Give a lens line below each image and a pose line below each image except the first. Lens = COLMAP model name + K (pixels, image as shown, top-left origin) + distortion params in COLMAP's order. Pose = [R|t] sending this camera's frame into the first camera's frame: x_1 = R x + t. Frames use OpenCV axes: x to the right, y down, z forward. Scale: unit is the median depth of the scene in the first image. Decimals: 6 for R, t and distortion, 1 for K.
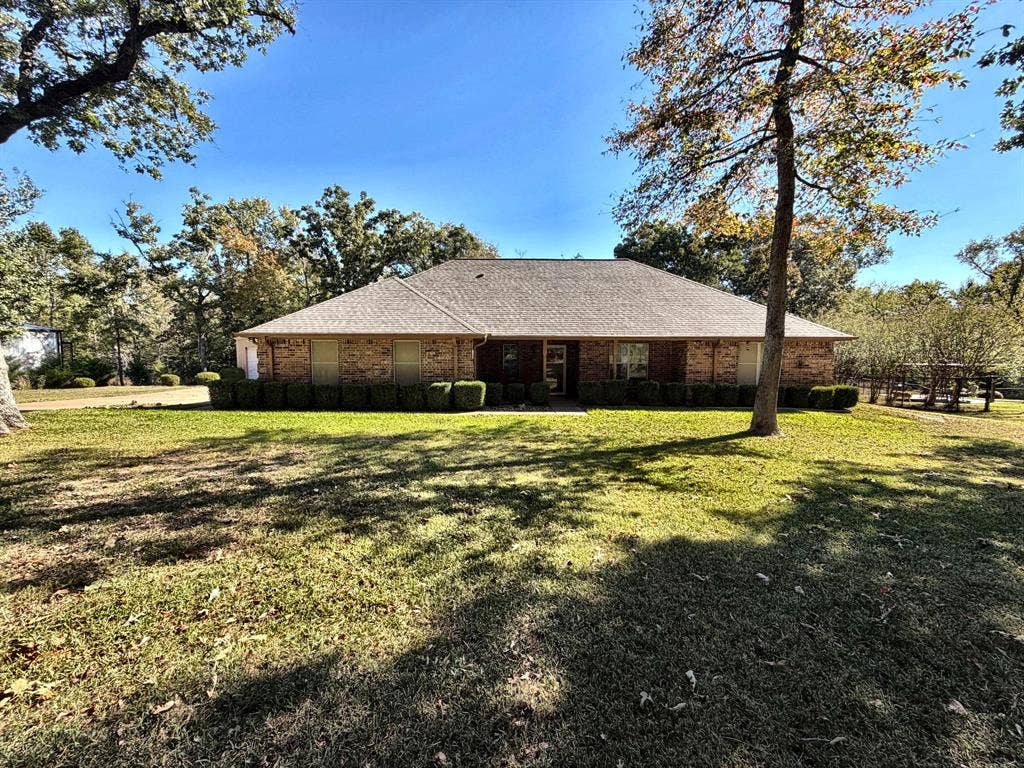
lens RADIAL K [[407.3, 0, 512.0], [0, 407.3, 384.0], [0, 0, 1]] dist [-0.000600, 0.000059]
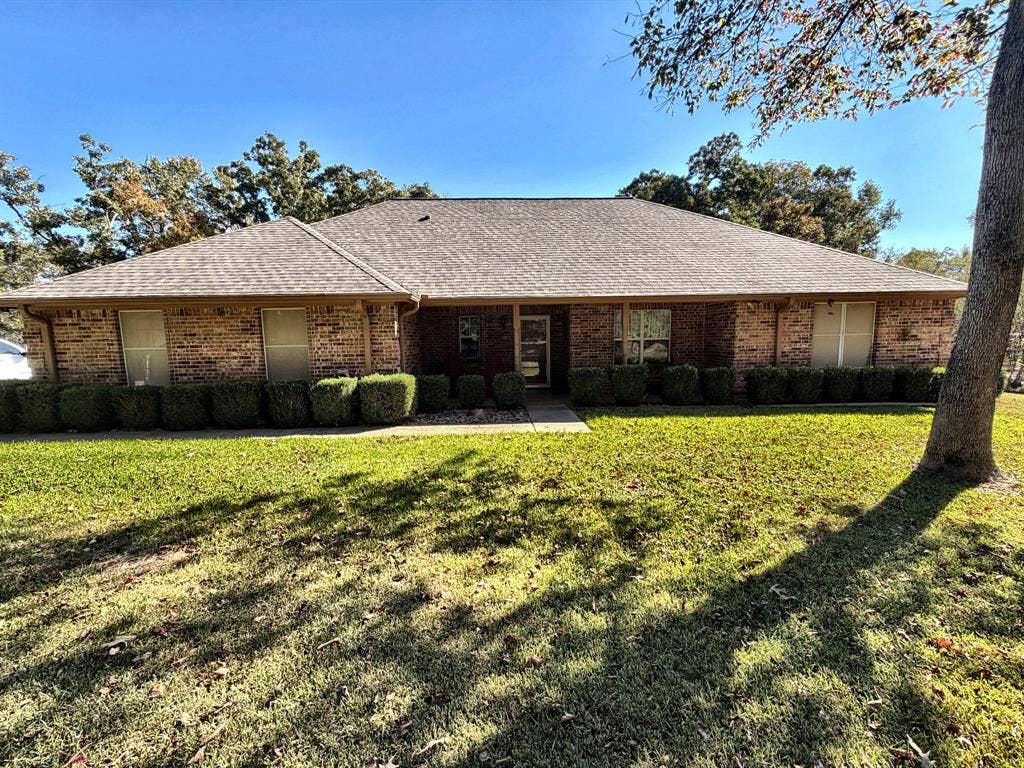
lens RADIAL K [[407.3, 0, 512.0], [0, 407.3, 384.0], [0, 0, 1]] dist [-0.000600, 0.000059]
pose [[0.999075, -0.026029, 0.034233, 0.049786], [0.024546, 0.998771, 0.043064, -0.012235], [-0.035312, -0.042184, 0.998486, 0.360941]]
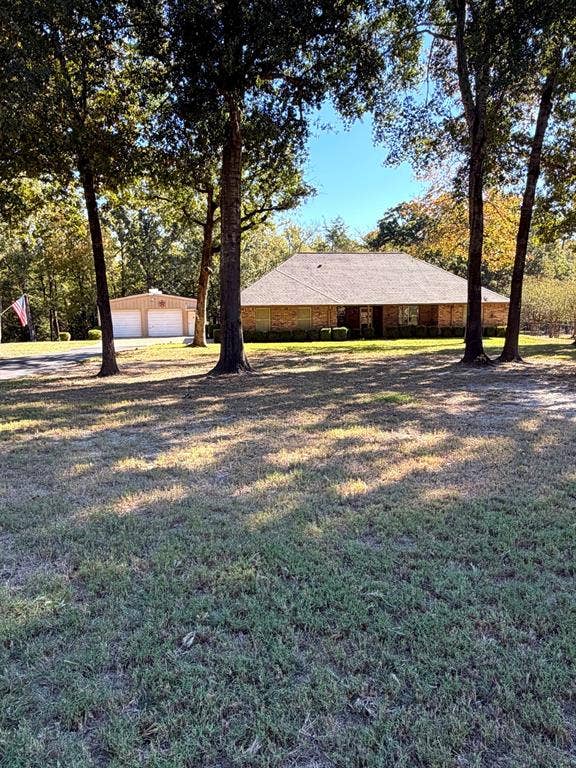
lens RADIAL K [[305.5, 0, 288.0], [0, 305.5, 384.0], [0, 0, 1]] dist [-0.000600, 0.000059]
pose [[0.998118, -0.036622, 0.049183, -0.408991], [0.029583, 0.990142, 0.136907, 0.052286], [-0.053712, -0.135195, 0.989362, -0.524413]]
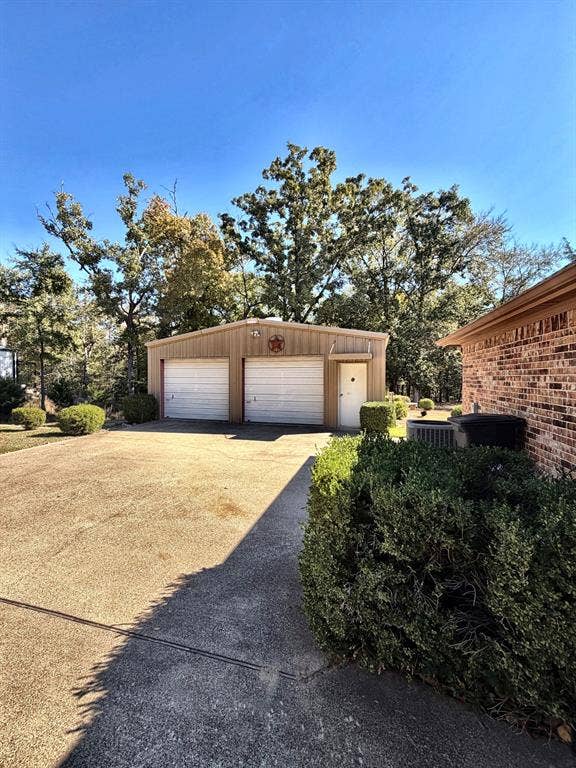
lens RADIAL K [[305.5, 0, 288.0], [0, 305.5, 384.0], [0, 0, 1]] dist [-0.000600, 0.000059]
pose [[0.958298, 0.009155, -0.285625, -0.699864], [-0.023994, 0.998535, -0.048494, -0.071753], [0.284763, 0.053325, 0.957114, 1.271421]]
